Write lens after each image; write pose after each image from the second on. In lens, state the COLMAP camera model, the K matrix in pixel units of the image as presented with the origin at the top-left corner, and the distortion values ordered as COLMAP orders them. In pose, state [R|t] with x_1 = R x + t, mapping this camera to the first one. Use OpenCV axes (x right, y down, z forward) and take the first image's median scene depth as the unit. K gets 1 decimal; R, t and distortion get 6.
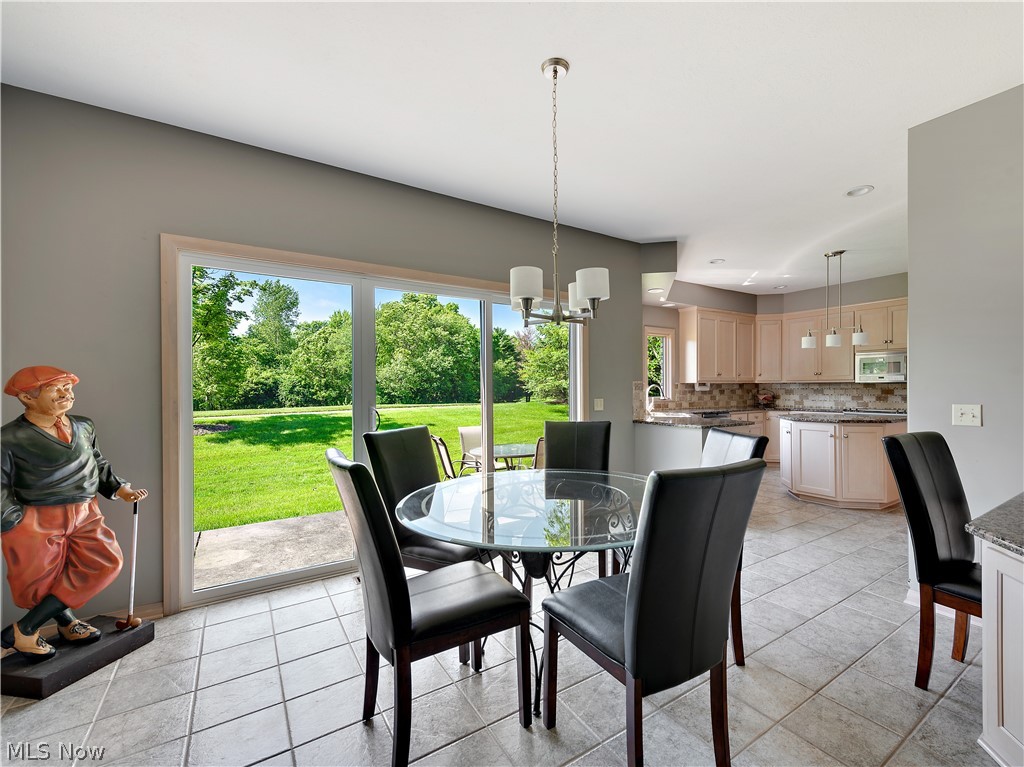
lens RADIAL K [[452.3, 0, 551.6], [0, 452.3, 386.9], [0, 0, 1]] dist [0.004485, 0.000301]
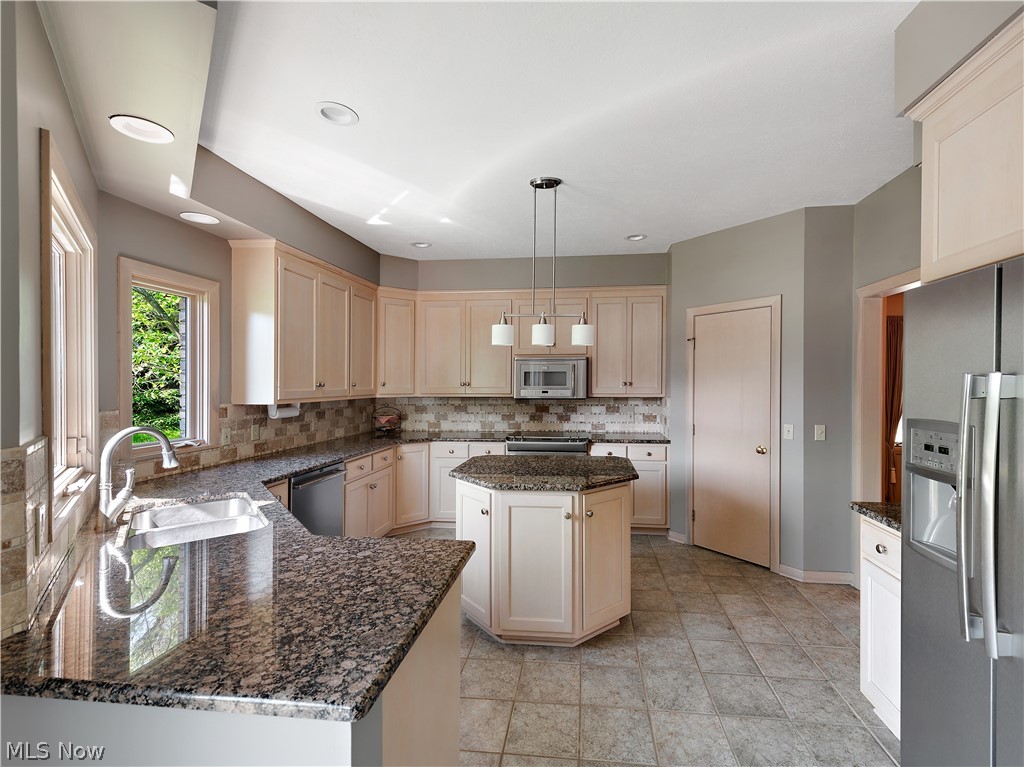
lens RADIAL K [[410.3, 0, 516.3], [0, 410.3, 379.5], [0, 0, 1]] dist [-0.003204, -0.000166]
pose [[0.642438, 0.005960, 0.766314, 0.152420], [-0.001704, 0.999978, -0.006349, -0.031909], [-0.766336, 0.002773, 0.642434, 0.519904]]
